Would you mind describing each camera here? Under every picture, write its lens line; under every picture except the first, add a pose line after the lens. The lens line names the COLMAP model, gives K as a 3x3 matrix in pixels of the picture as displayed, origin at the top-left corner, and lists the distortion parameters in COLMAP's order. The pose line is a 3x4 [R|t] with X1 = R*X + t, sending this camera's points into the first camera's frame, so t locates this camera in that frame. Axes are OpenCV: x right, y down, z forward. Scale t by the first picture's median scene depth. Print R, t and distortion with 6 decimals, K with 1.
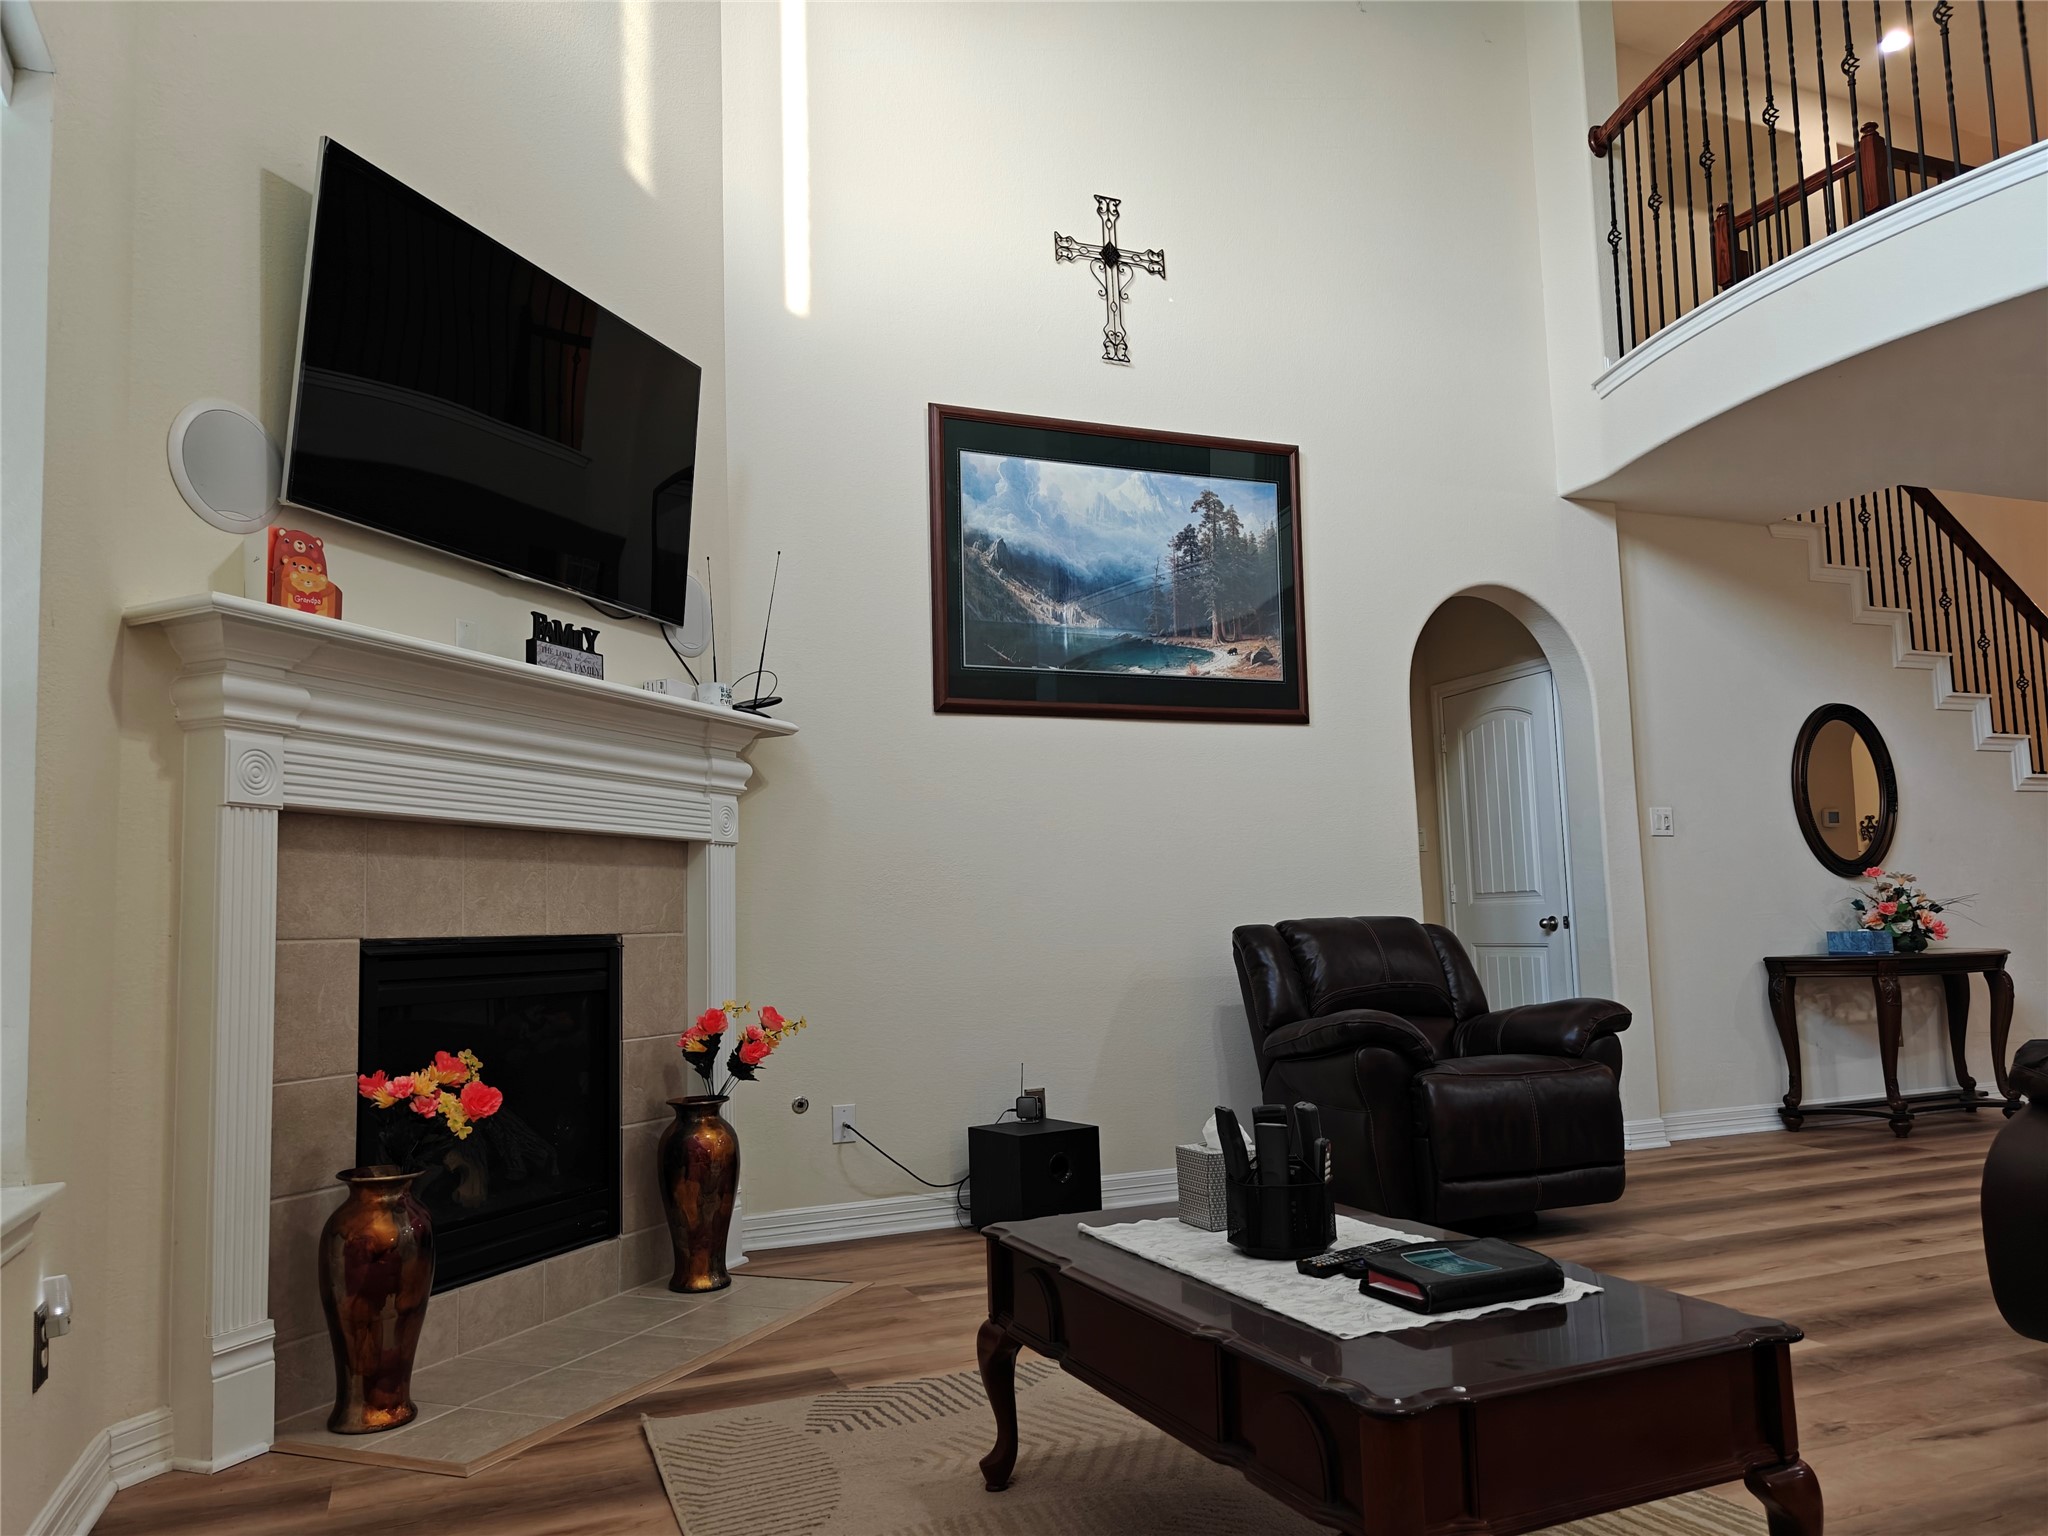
lens RADIAL K [[1442.9, 0, 1018.7], [0, 1442.9, 788.5], [0, 0, 1]] dist [0.041552, -0.043111]
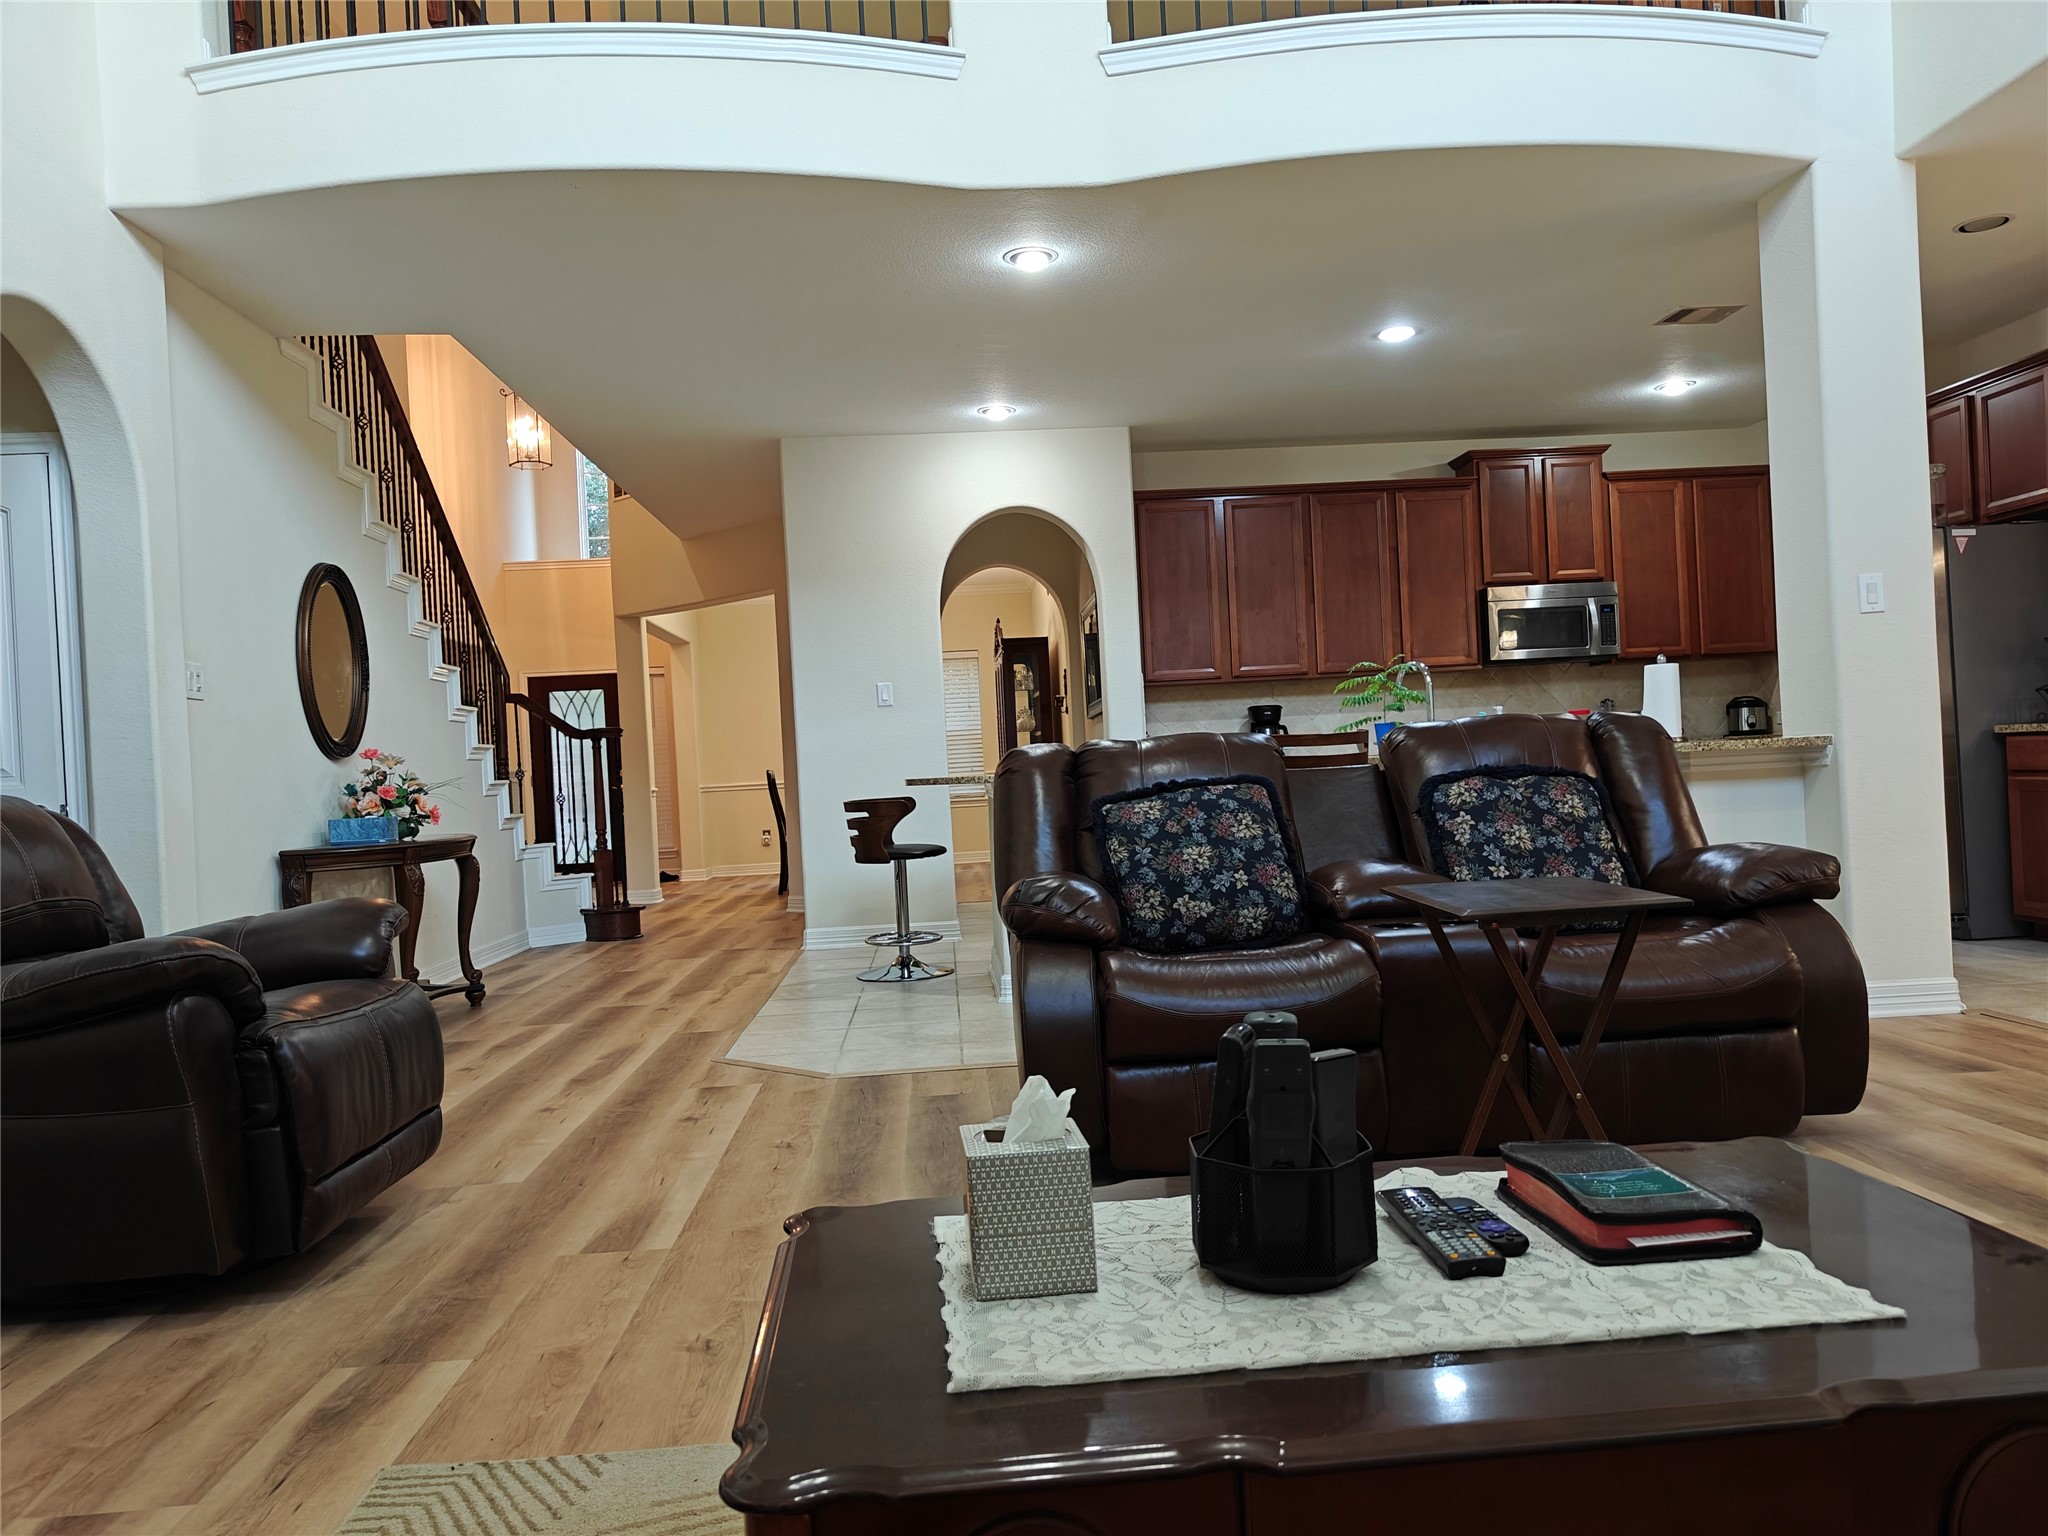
lens RADIAL K [[1449.5, 0, 1024.0], [0, 1449.5, 768.0], [0, 0, 1]] dist [0.010253, -0.002890]
pose [[0.318879, 0.013411, 0.947701, -0.170441], [-0.051378, 0.998674, 0.003155, 0.050603], [-0.946402, -0.049697, 0.319145, 0.386536]]
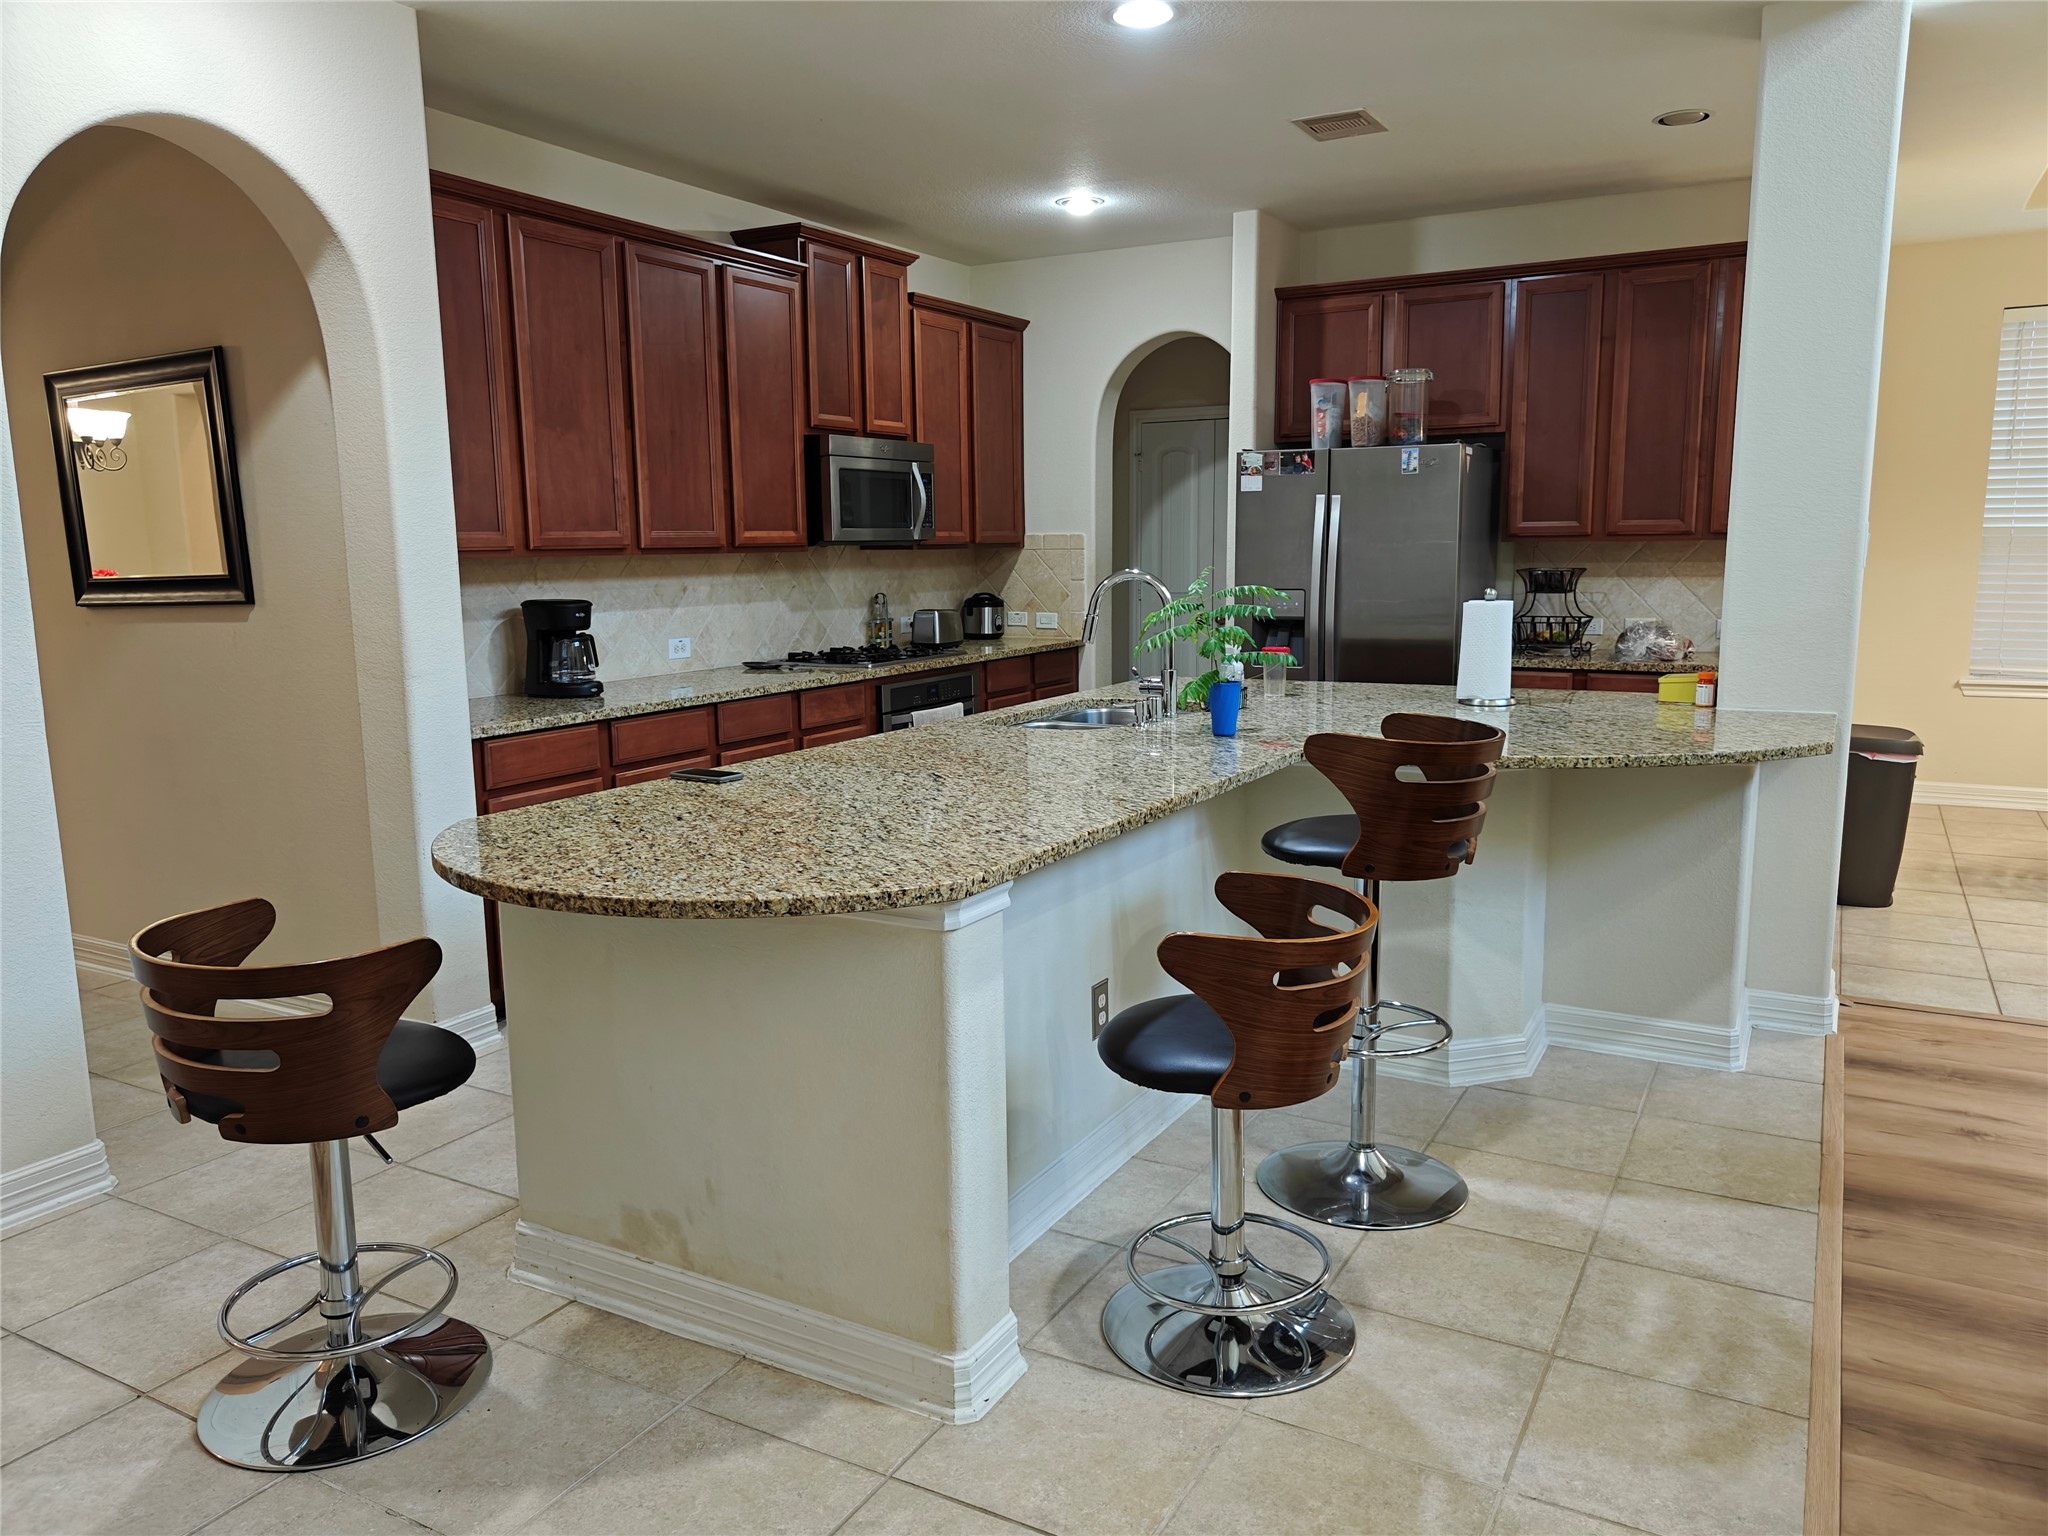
lens RADIAL K [[1453.3, 0, 1019.5], [0, 1453.3, 771.6], [0, 0, 1]] dist [0.013165, -0.004571]
pose [[-0.624422, -0.083494, 0.776612, 0.492477], [-0.045030, 0.996465, 0.070925, 0.005434], [-0.779788, 0.009316, -0.625974, 0.973968]]
